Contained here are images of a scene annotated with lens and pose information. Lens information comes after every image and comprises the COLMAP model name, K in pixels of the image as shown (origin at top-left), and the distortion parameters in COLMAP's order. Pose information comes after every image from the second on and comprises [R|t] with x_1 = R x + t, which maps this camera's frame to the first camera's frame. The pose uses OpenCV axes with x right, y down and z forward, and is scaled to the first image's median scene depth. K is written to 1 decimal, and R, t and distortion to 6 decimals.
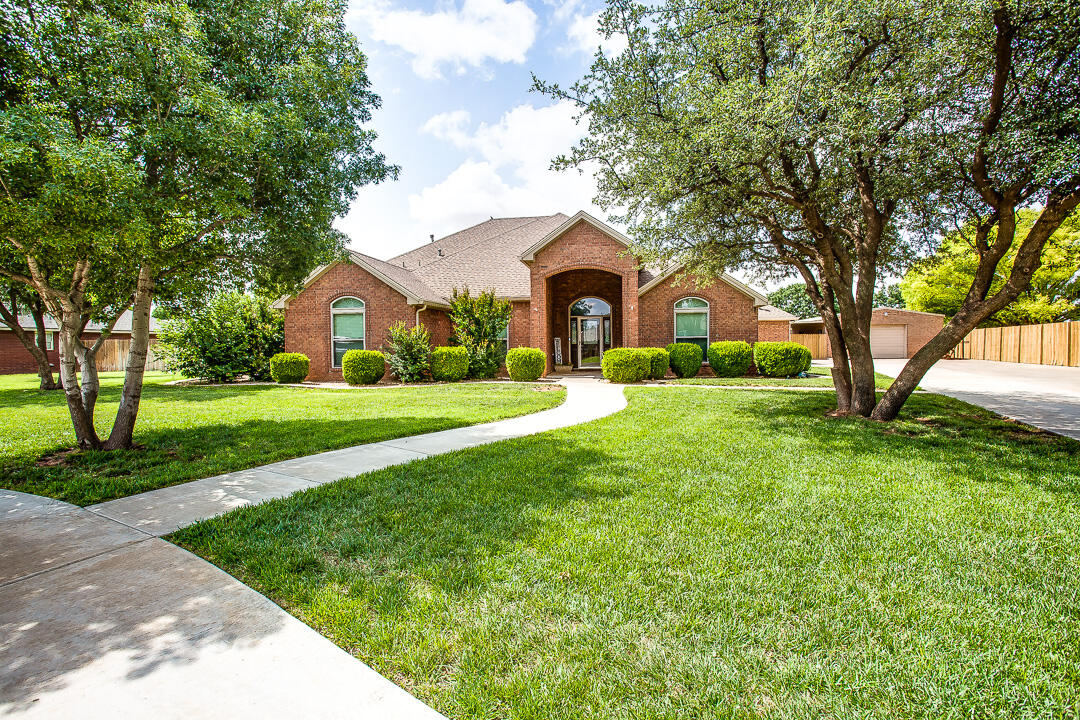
lens RADIAL K [[546.3, 0, 540.4], [0, 546.3, 352.8], [0, 0, 1]] dist [-0.077797, 0.044927]
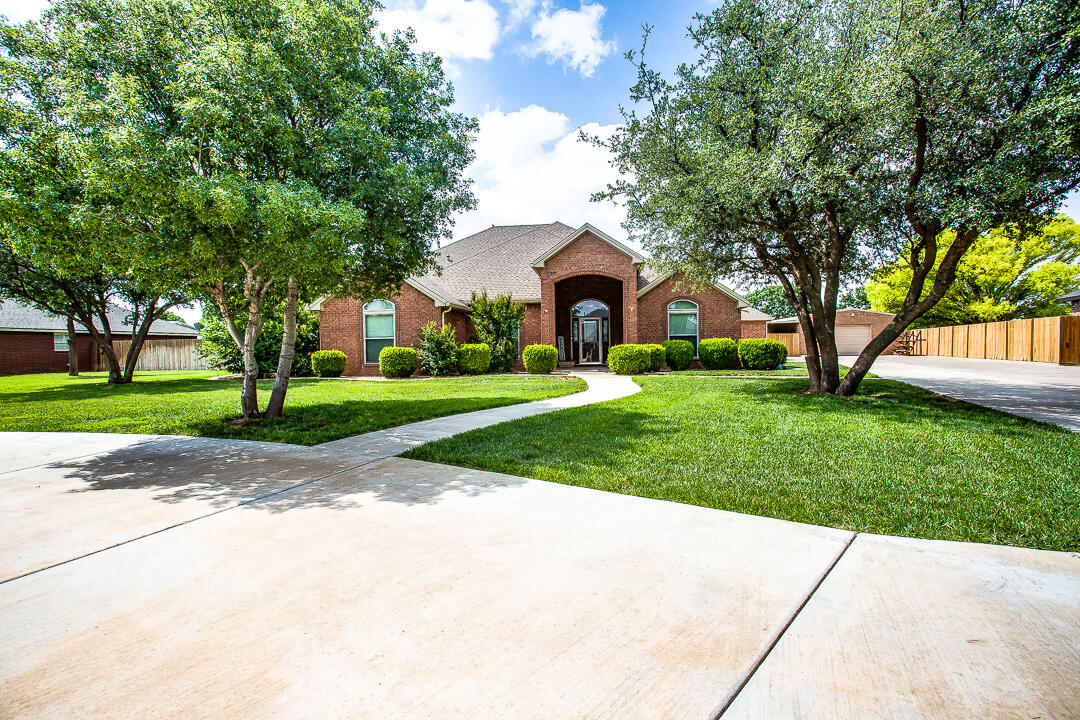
lens RADIAL K [[546.3, 0, 540.4], [0, 546.3, 352.8], [0, 0, 1]] dist [-0.077797, 0.044927]
pose [[0.999055, -0.004796, 0.043191, -0.079237], [0.004898, 0.999985, -0.002270, 0.010825], [-0.043180, 0.002479, 0.999064, -0.139485]]
